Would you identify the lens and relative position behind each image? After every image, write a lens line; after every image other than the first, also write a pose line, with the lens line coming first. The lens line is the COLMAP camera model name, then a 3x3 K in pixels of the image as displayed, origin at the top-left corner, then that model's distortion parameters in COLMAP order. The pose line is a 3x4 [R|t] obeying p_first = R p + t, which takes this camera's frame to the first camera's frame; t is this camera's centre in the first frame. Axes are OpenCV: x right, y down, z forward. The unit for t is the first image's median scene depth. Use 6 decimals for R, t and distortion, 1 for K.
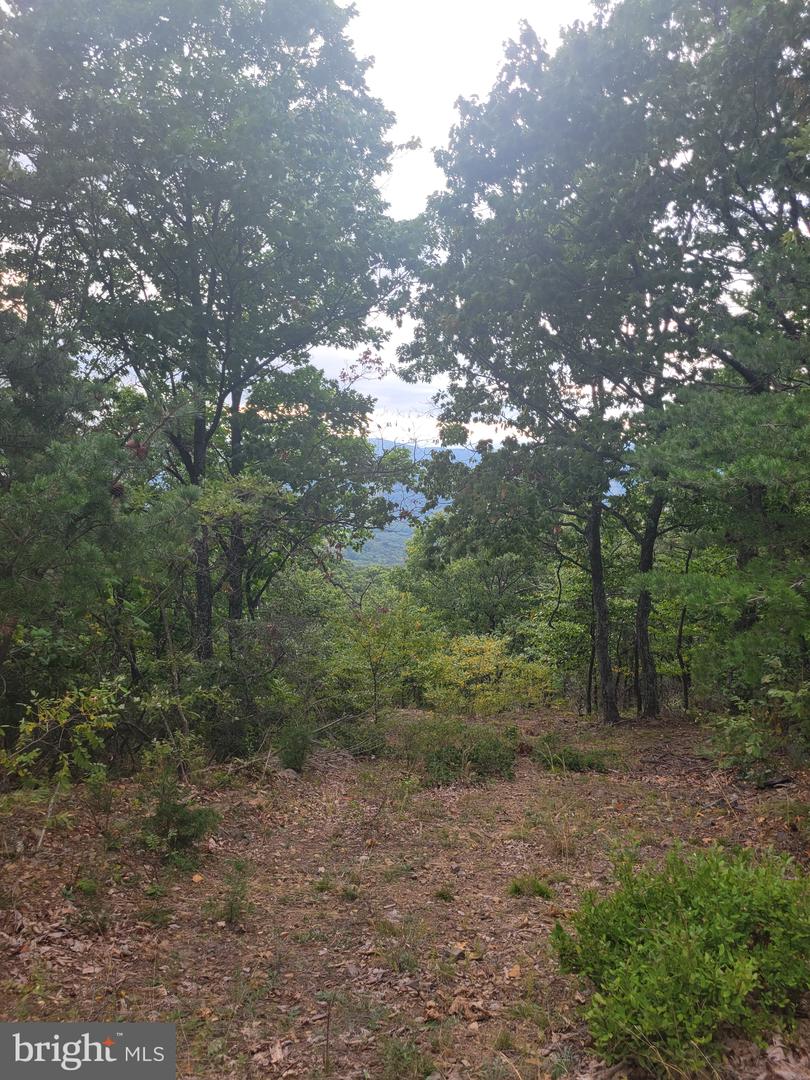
lens RADIAL K [[817.3, 0, 405.0], [0, 817.3, 540.0], [0, 0, 1]] dist [-0.000389, -0.000029]
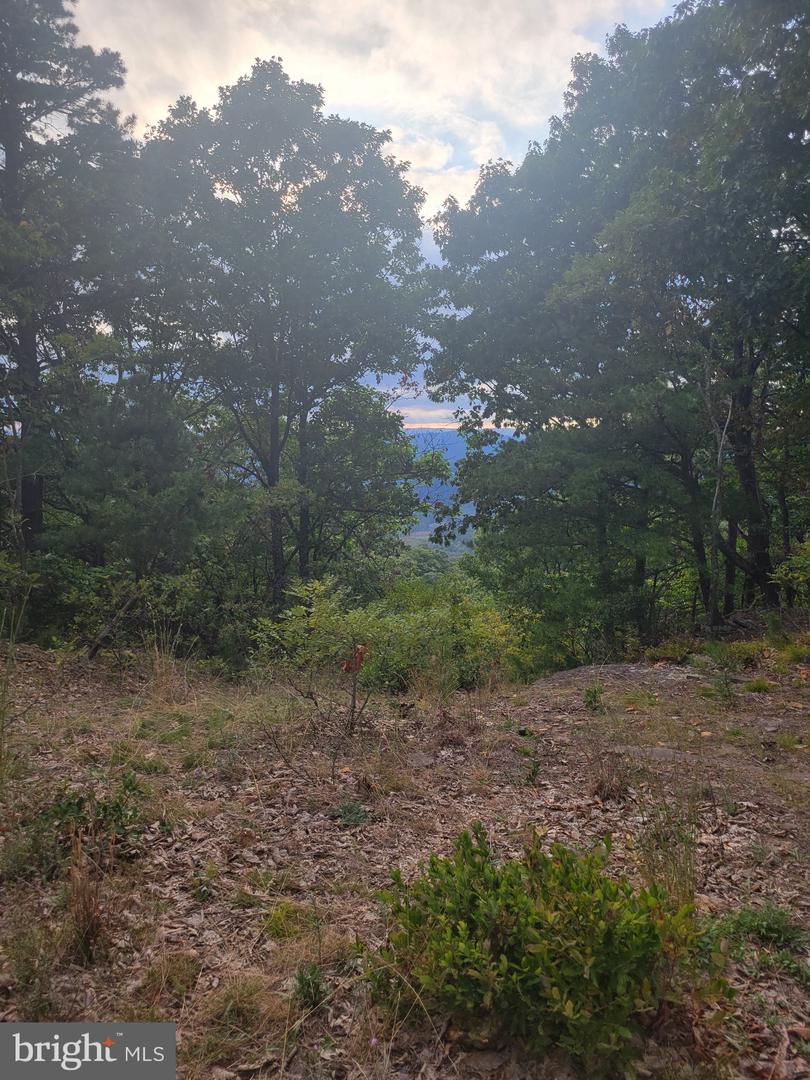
lens RADIAL K [[817.3, 0, 405.0], [0, 817.3, 540.0], [0, 0, 1]] dist [-0.000389, -0.000029]
pose [[0.992842, 0.024381, -0.116916, 0.109705], [-0.022795, 0.999629, 0.014879, 0.004209], [0.117236, -0.012108, 0.993030, -0.271421]]
